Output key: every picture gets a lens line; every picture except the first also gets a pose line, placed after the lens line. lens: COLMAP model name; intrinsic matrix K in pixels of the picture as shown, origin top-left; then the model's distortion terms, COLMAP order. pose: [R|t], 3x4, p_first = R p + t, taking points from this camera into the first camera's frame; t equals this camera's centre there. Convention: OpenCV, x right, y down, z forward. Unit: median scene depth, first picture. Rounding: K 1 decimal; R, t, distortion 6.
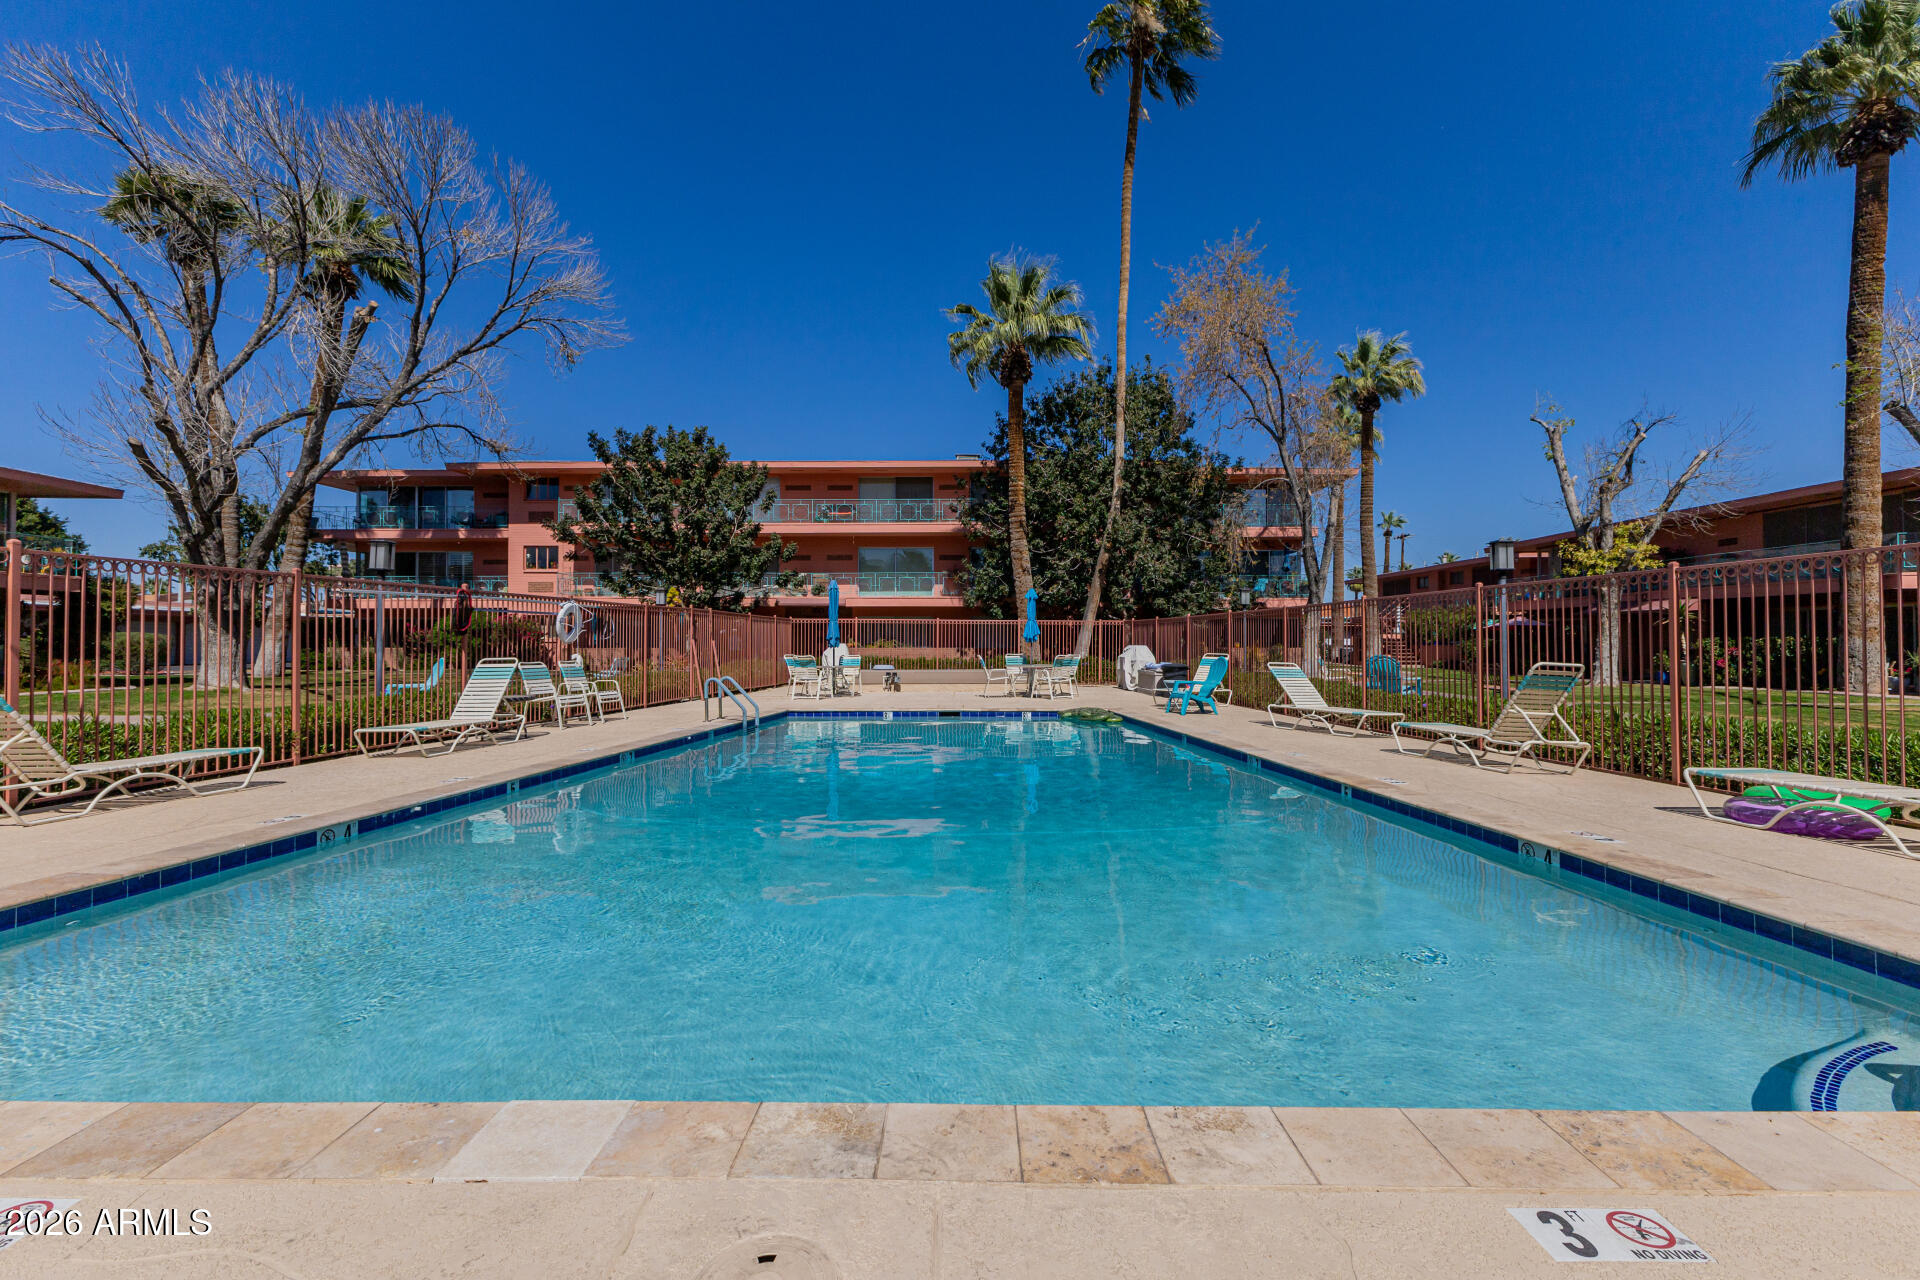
lens RADIAL K [[834.0, 0, 976.9], [0, 834.0, 630.1], [0, 0, 1]] dist [0.013771, -0.003524]
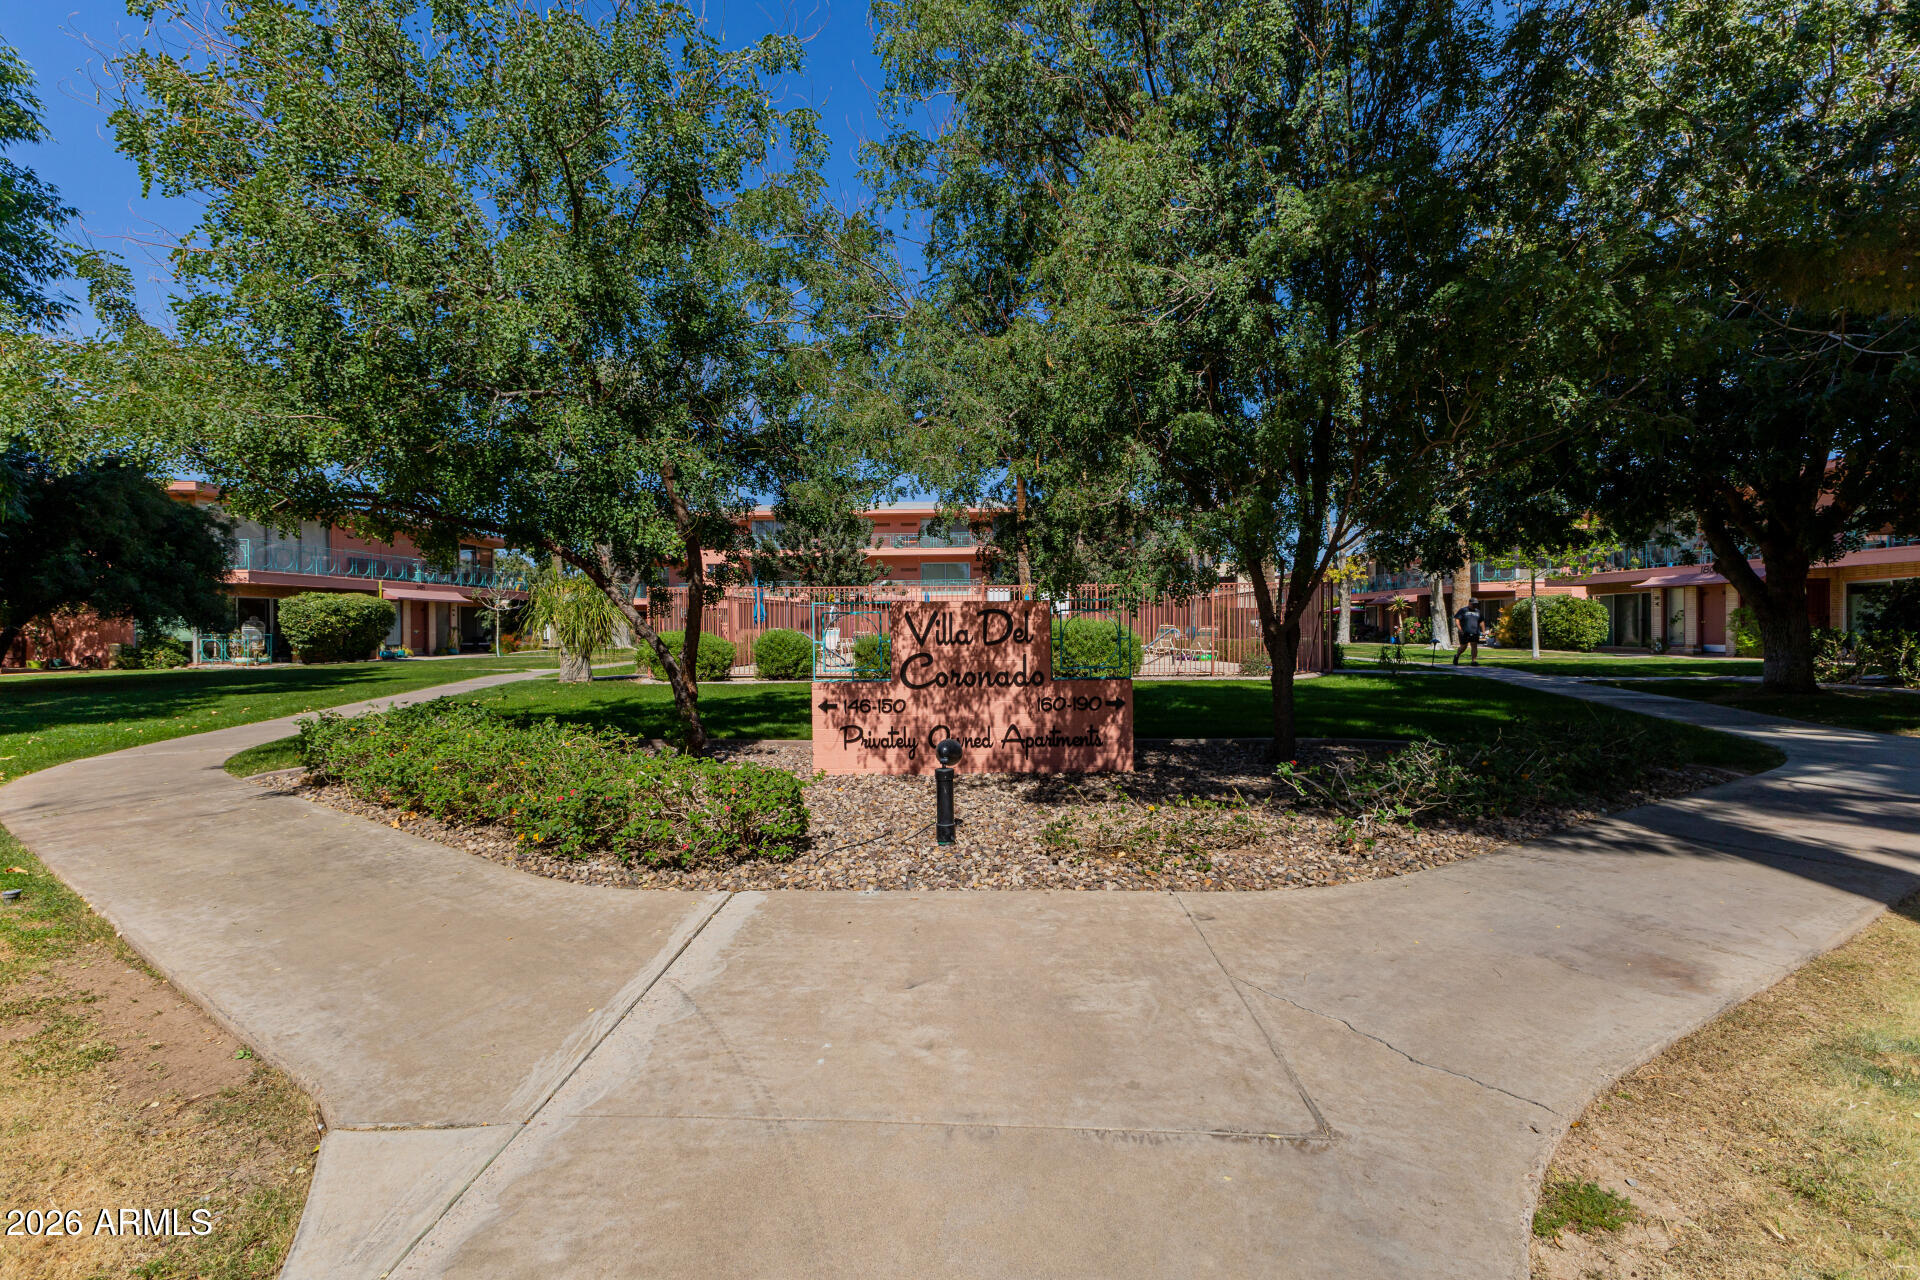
lens RADIAL K [[834.0, 0, 960.8], [0, 834.0, 634.8], [0, 0, 1]] dist [0.013771, -0.003524]
pose [[0.999970, -0.007688, 0.000736, -0.079791], [0.007668, 0.999684, 0.023921, -0.003082], [-0.000920, -0.023915, 0.999714, -0.717481]]
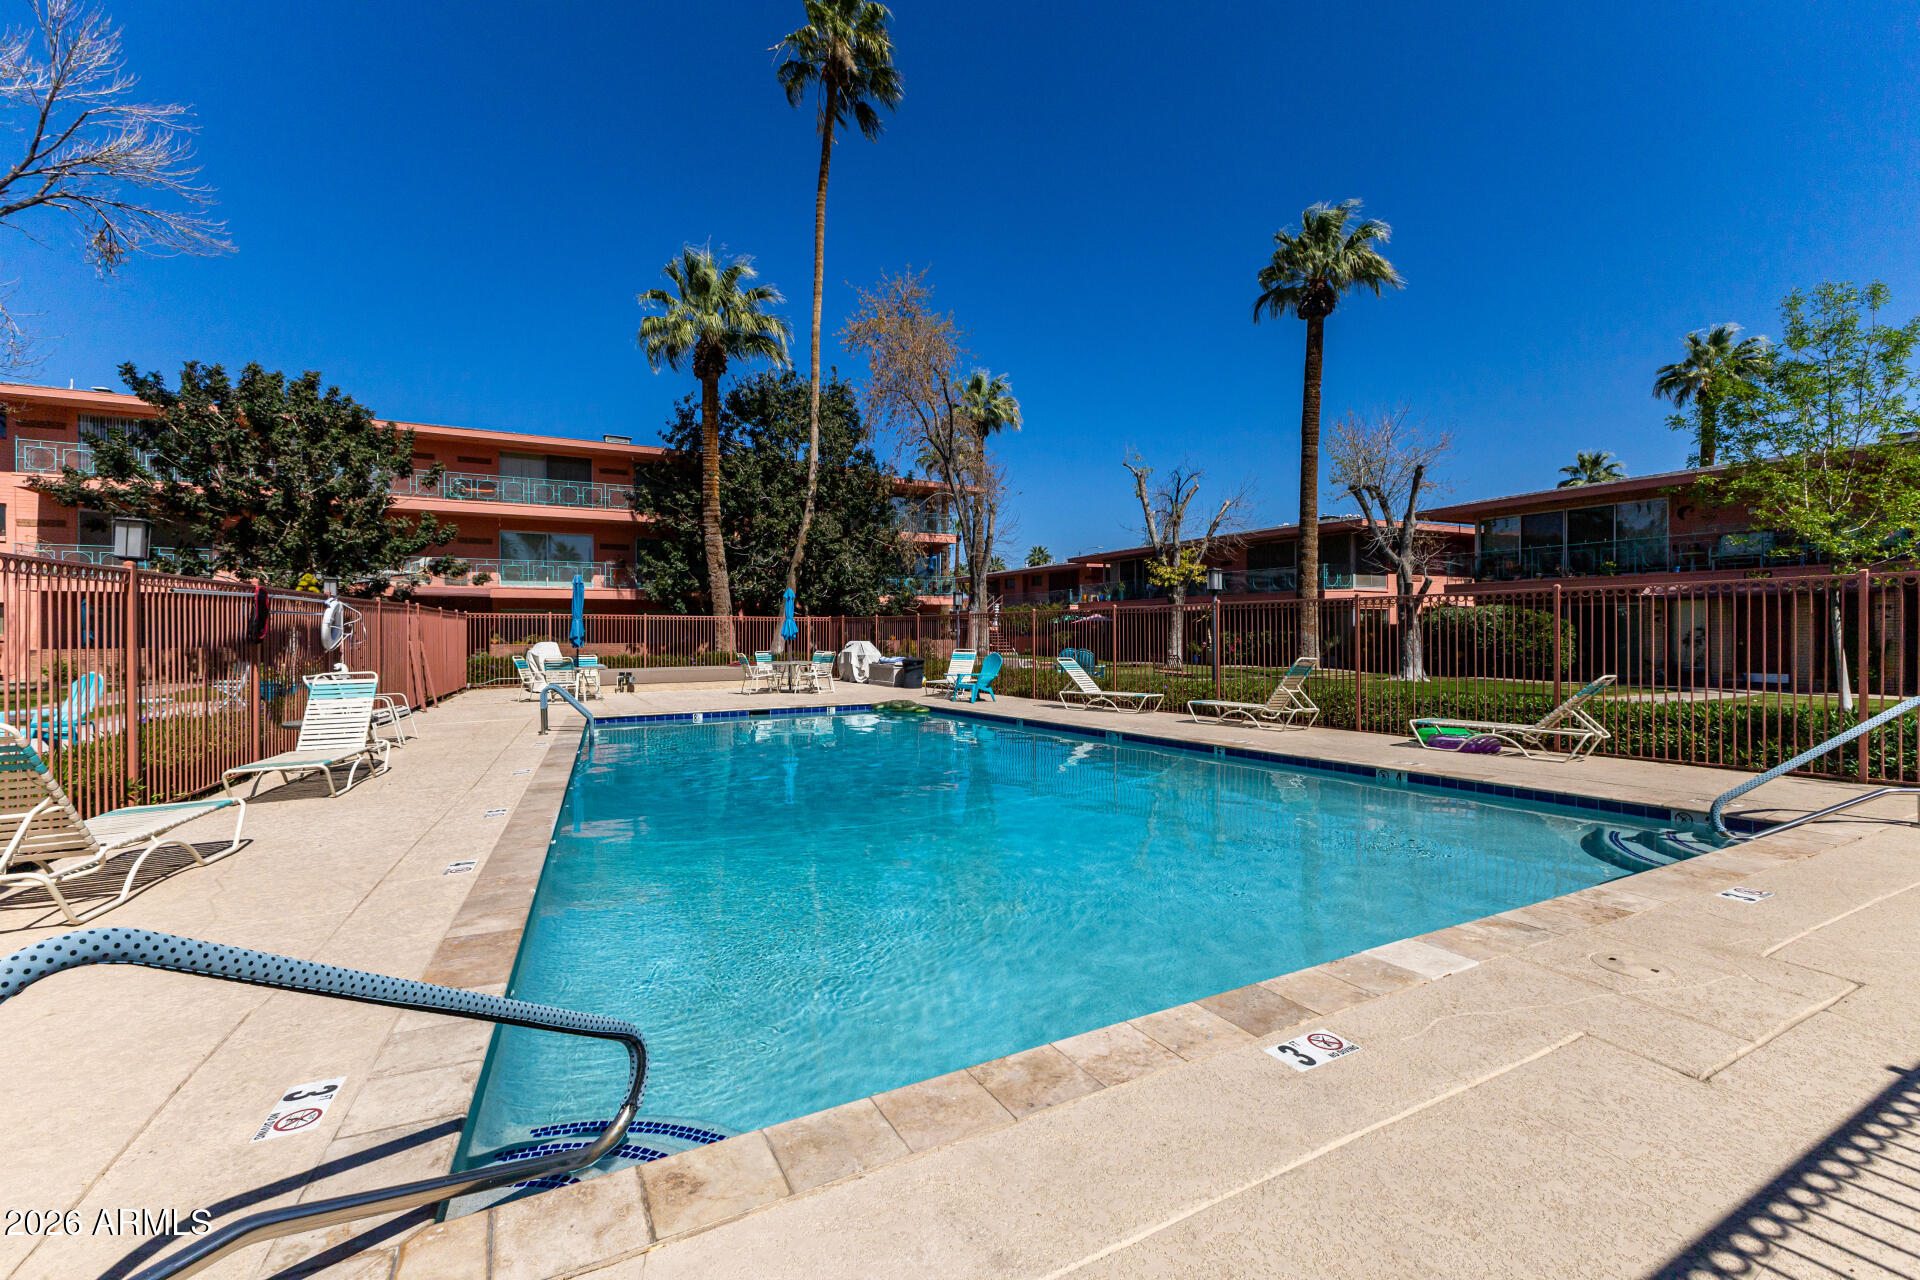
lens RADIAL K [[834.0, 0, 951.0], [0, 834.0, 631.3], [0, 0, 1]] dist [0.013771, -0.003524]
pose [[0.871829, -0.004495, 0.489789, -0.199684], [-0.003236, 0.999883, 0.014935, -0.009256], [-0.489799, -0.014605, 0.871713, -0.003650]]
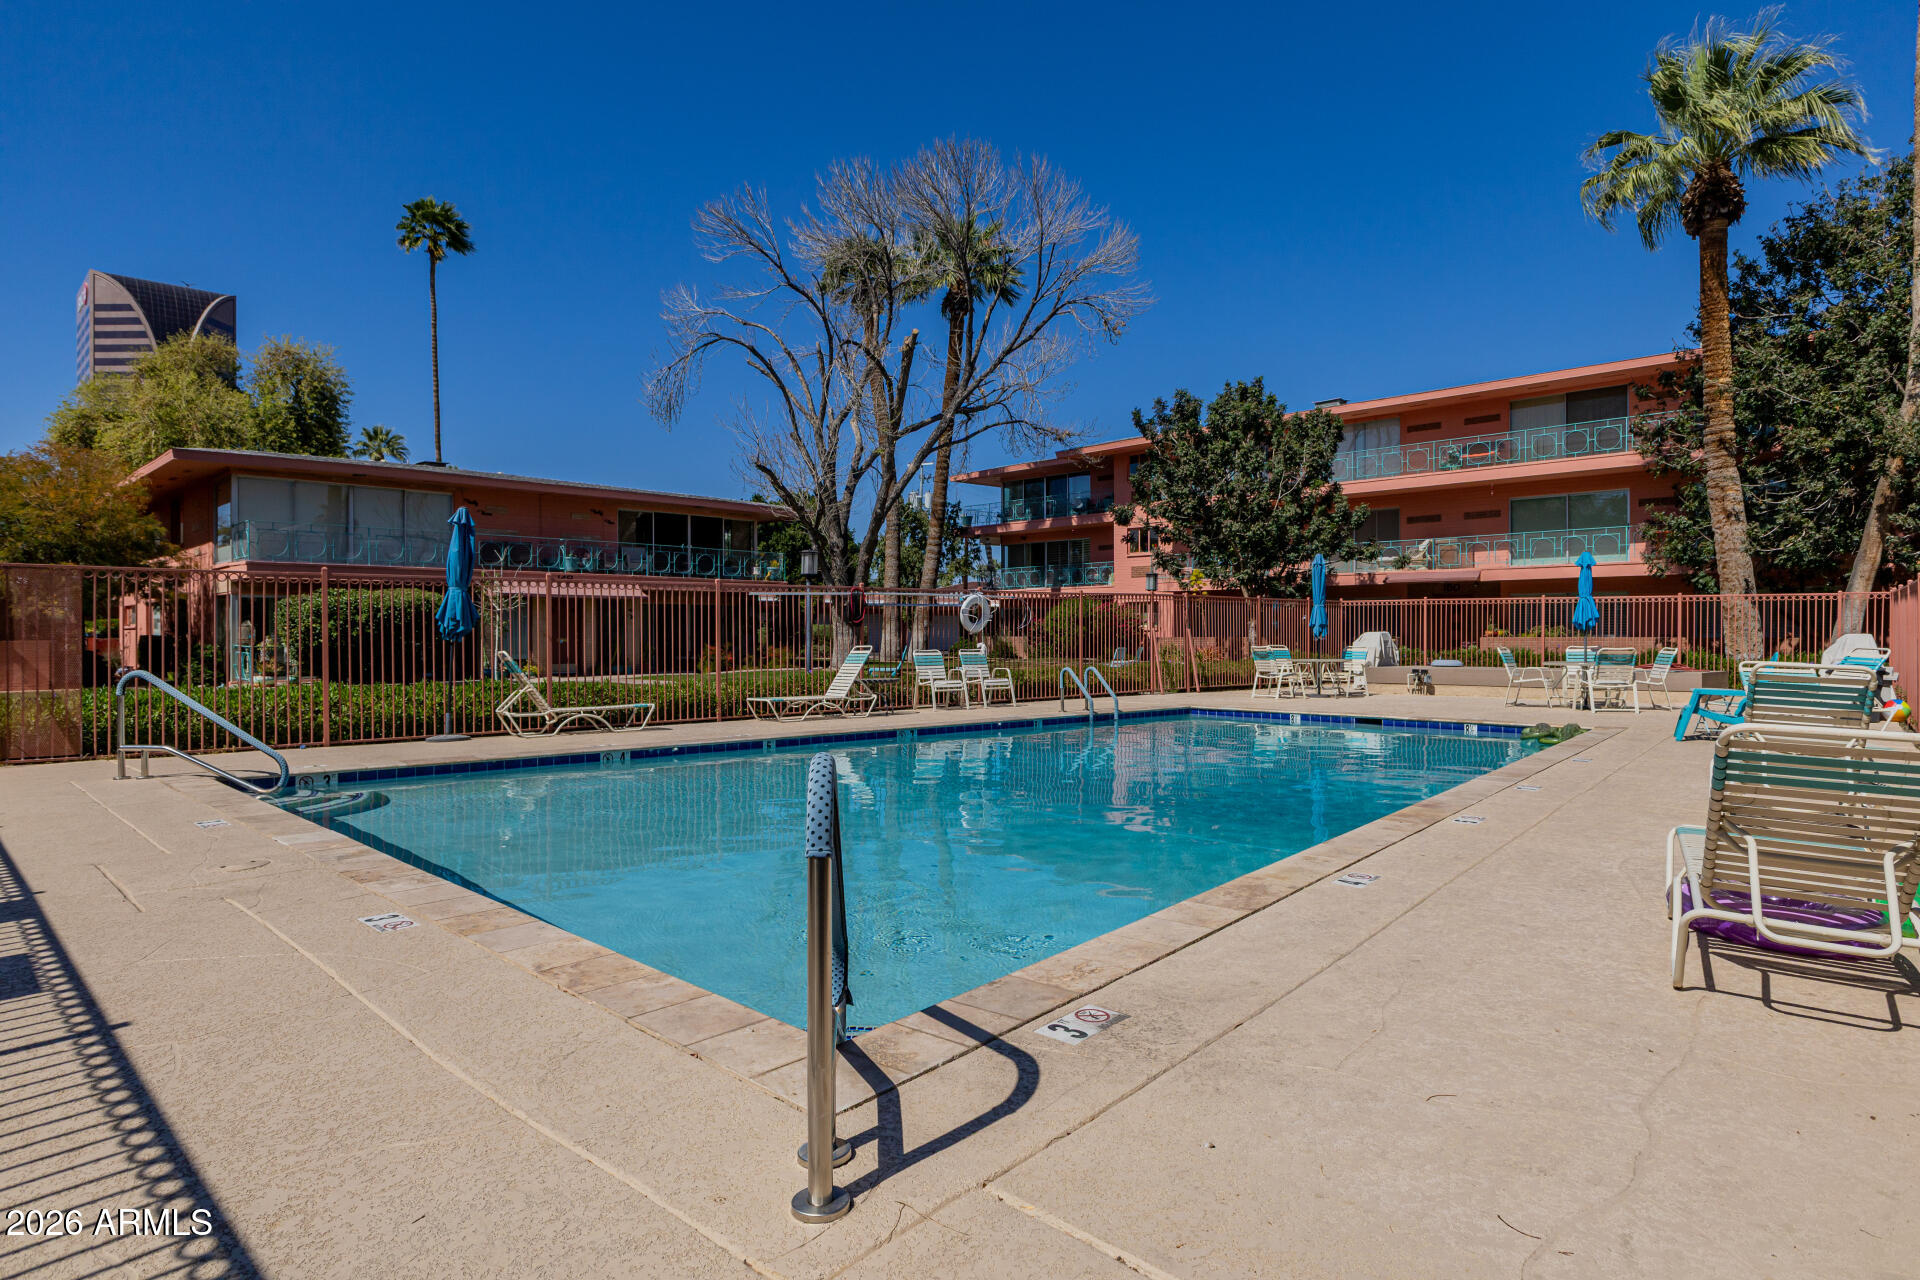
lens RADIAL K [[1055.4, 0, 963.6], [0, 1055.4, 639.6], [0, 0, 1]] dist [0.001229, -0.000532]
pose [[0.726001, 0.002398, -0.687690, 0.195358], [0.014412, 0.999721, 0.018701, -0.000523], [0.687543, -0.023488, 0.725764, 0.005461]]
